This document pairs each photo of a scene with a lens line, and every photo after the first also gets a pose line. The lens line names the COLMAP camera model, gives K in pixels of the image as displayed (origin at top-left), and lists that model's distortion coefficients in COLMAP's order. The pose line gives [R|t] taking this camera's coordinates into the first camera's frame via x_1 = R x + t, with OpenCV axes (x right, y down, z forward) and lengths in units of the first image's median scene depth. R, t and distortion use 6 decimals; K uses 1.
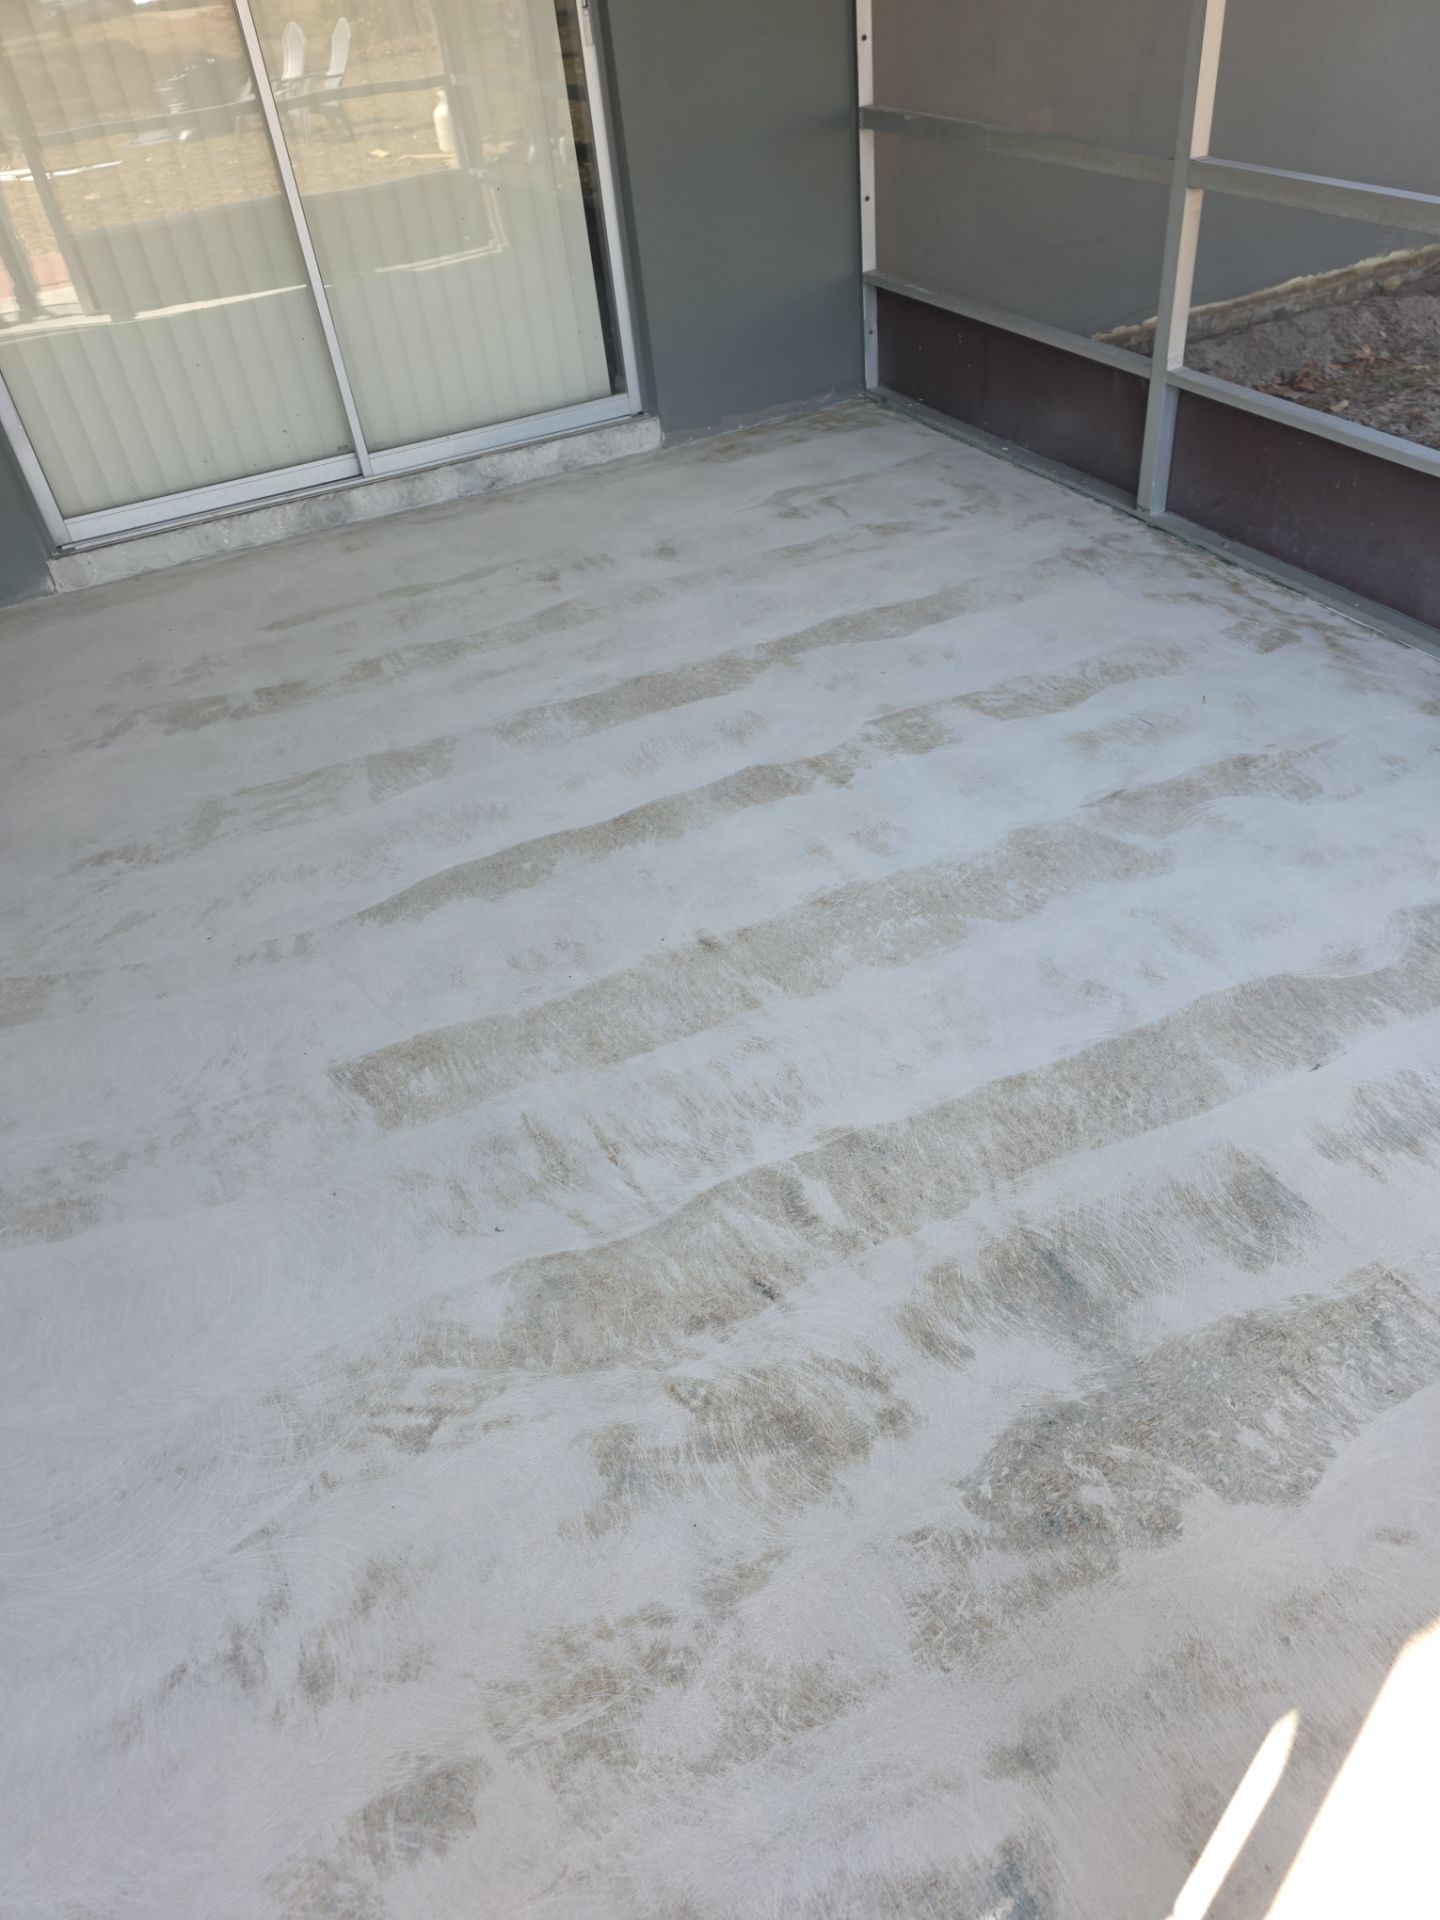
lens RADIAL K [[1301.8, 0, 725.5], [0, 1301.8, 961.2], [0, 0, 1]] dist [0.043789, -0.040628]
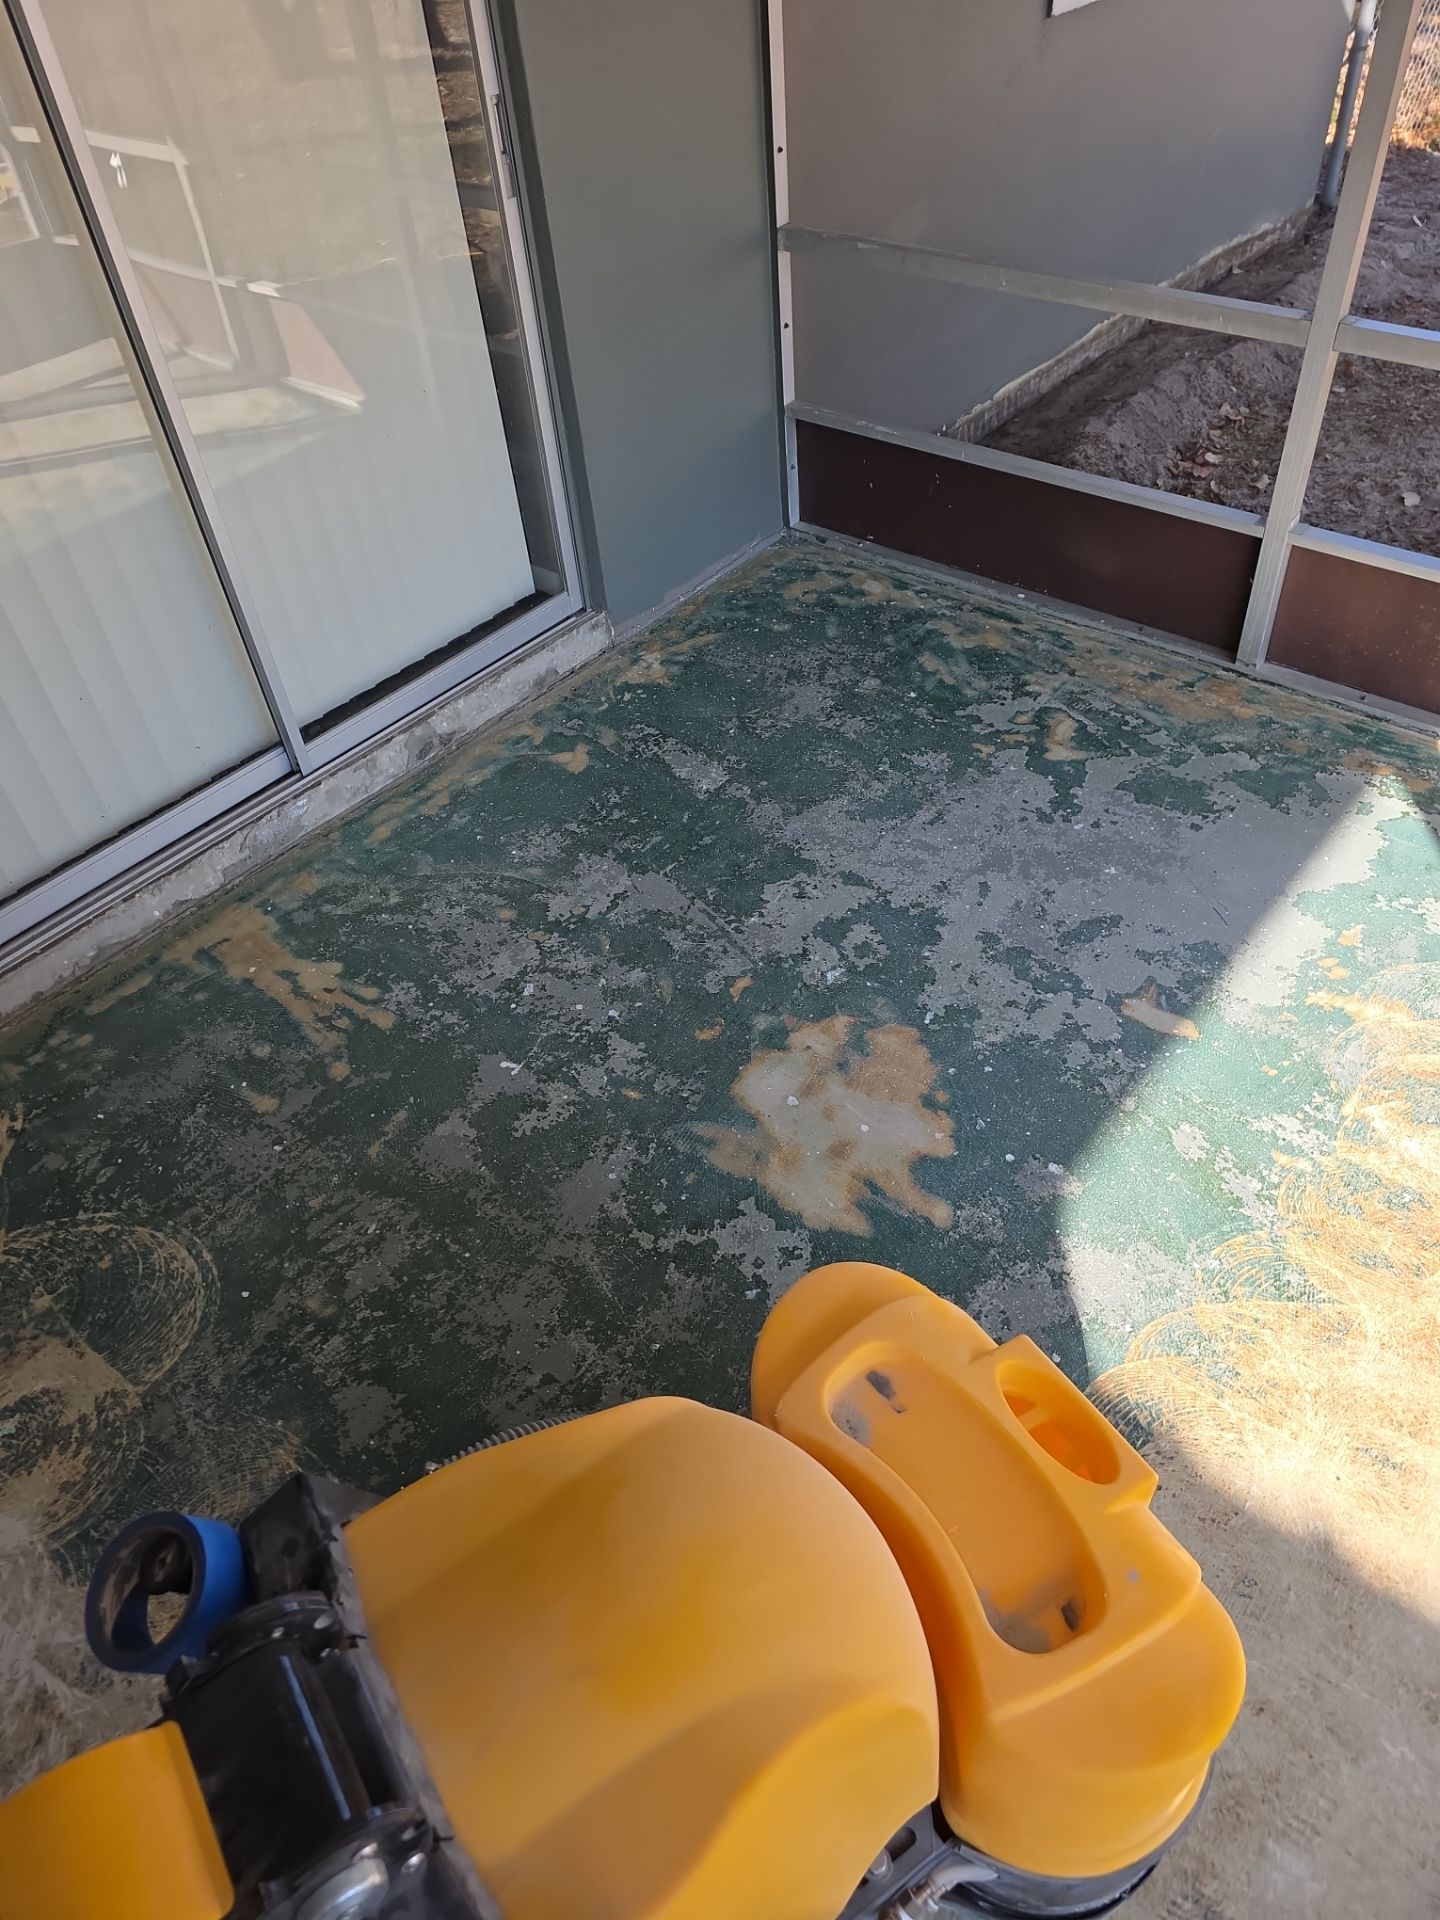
lens RADIAL K [[1301.8, 0, 722.4], [0, 1301.8, 958.3], [0, 0, 1]] dist [0.043789, -0.040628]
pose [[0.911153, -0.263752, 0.316599, -0.302783], [0.249695, 0.964589, 0.084971, -0.254943], [-0.327799, 0.001631, 0.944746, 0.194034]]
